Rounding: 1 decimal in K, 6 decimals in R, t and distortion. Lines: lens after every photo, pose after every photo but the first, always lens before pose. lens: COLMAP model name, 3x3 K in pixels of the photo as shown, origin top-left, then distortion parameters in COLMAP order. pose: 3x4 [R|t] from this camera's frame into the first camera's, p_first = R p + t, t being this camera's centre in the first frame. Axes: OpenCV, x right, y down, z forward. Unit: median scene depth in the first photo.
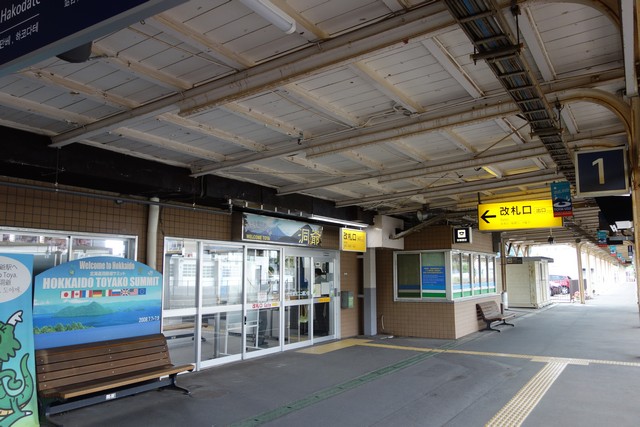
lens RADIAL K [[500.6, 0, 321.6], [0, 500.6, 212.9], [0, 0, 1]] dist [-0.001645, -0.007416]
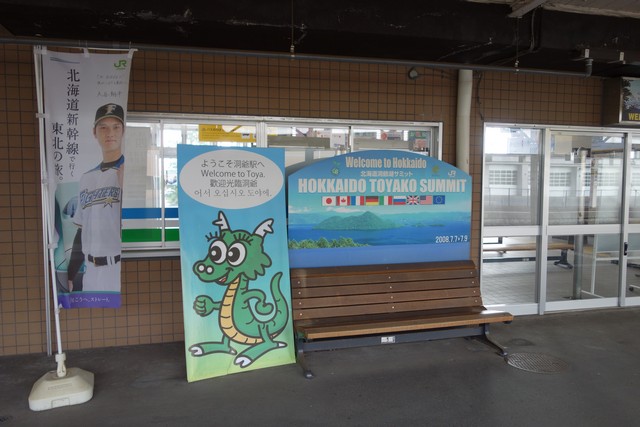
lens RADIAL K [[500.6, 0, 321.6], [0, 500.6, 212.9], [0, 0, 1]] dist [-0.001645, -0.007416]
pose [[0.727823, 0.051033, -0.683863, 0.001073], [0.075017, 0.985318, 0.153367, 0.040755], [0.681649, -0.162925, 0.713309, 0.284552]]
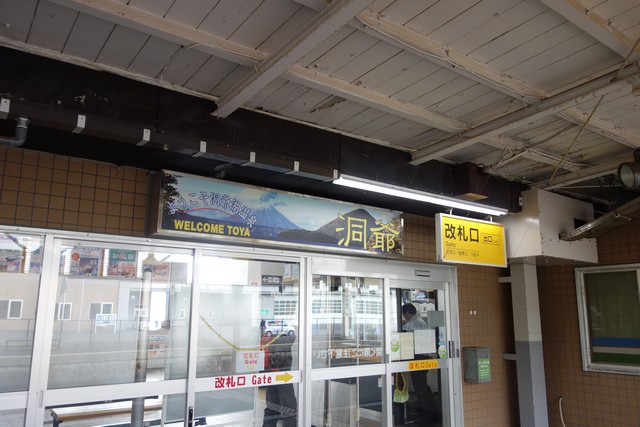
lens RADIAL K [[500.6, 0, 321.6], [0, 500.6, 212.9], [0, 0, 1]] dist [-0.001645, -0.007416]
pose [[0.932534, -0.062758, -0.355586, 0.126287], [0.036161, 0.996061, -0.080962, 0.076491], [0.359267, 0.062641, 0.931130, 0.630374]]
